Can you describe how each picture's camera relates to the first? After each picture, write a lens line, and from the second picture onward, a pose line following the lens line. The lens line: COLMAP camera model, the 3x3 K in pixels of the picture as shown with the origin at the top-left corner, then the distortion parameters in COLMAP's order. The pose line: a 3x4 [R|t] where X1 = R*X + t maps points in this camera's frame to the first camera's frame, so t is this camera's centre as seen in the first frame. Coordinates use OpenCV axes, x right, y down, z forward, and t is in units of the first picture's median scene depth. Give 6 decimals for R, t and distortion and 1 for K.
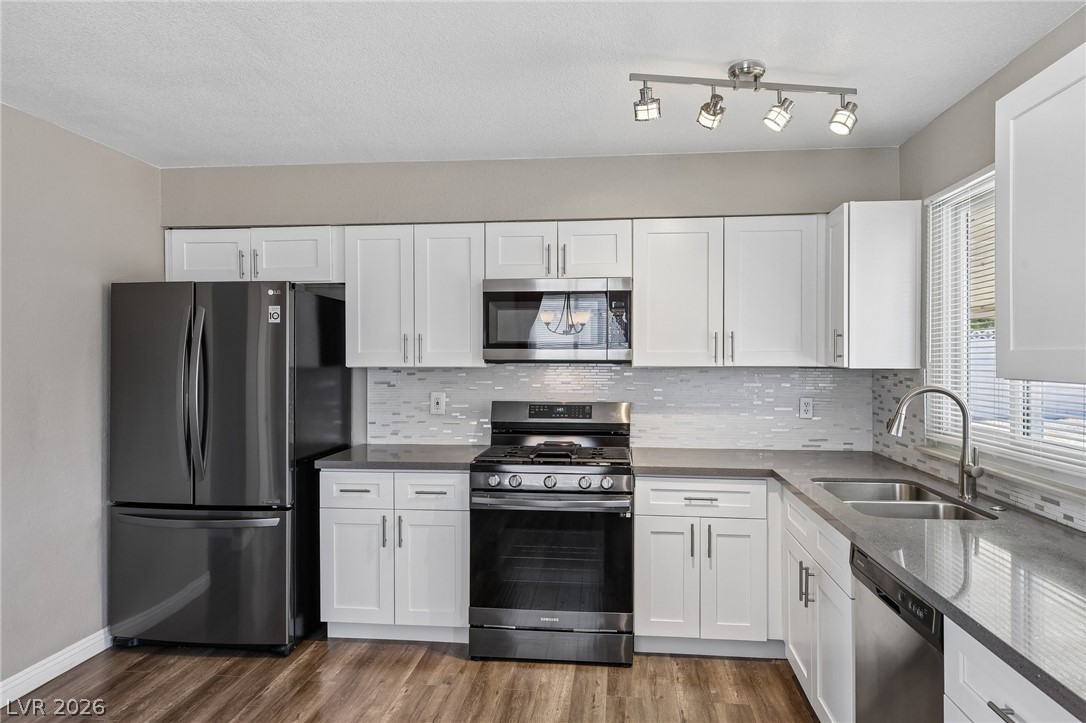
lens RADIAL K [[696.1, 0, 544.9], [0, 696.1, 356.3], [0, 0, 1]] dist [-0.000328, 0.000363]
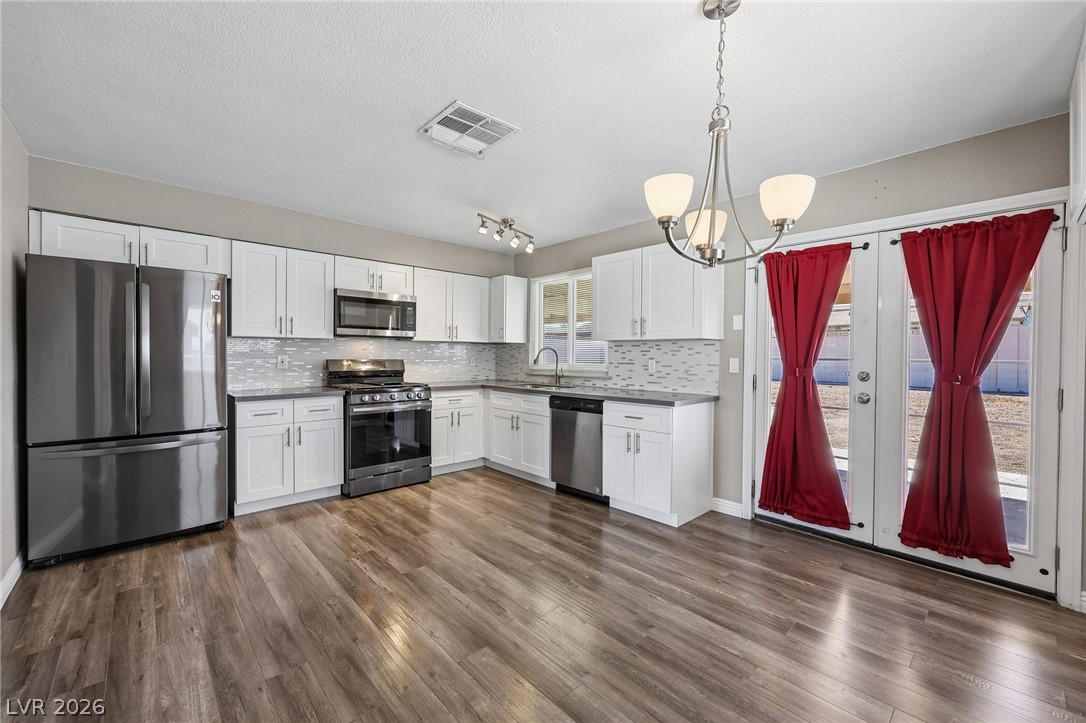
lens RADIAL K [[433.1, 0, 543.0], [0, 433.1, 358.6], [0, 0, 1]] dist [-0.000793, 0.000177]
pose [[0.656732, -0.004030, 0.754113, -0.605156], [-0.005985, 0.999926, 0.010555, 0.055028], [-0.754100, -0.011445, 0.656659, -0.107805]]
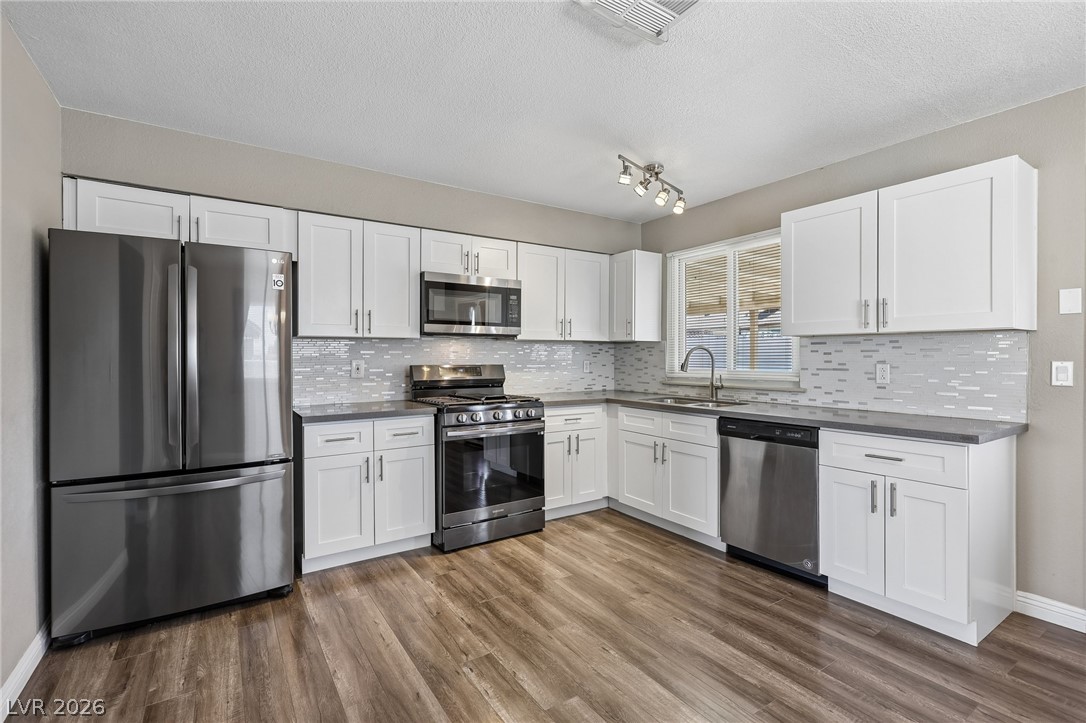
lens RADIAL K [[493.7, 0, 544.2], [0, 493.7, 358.0], [0, 0, 1]] dist [0.000823, -0.000011]
pose [[0.771068, -0.004299, 0.636738, -0.543682], [0.001649, 0.999987, 0.004755, 0.053449], [-0.636750, -0.002617, 0.771066, 0.142879]]
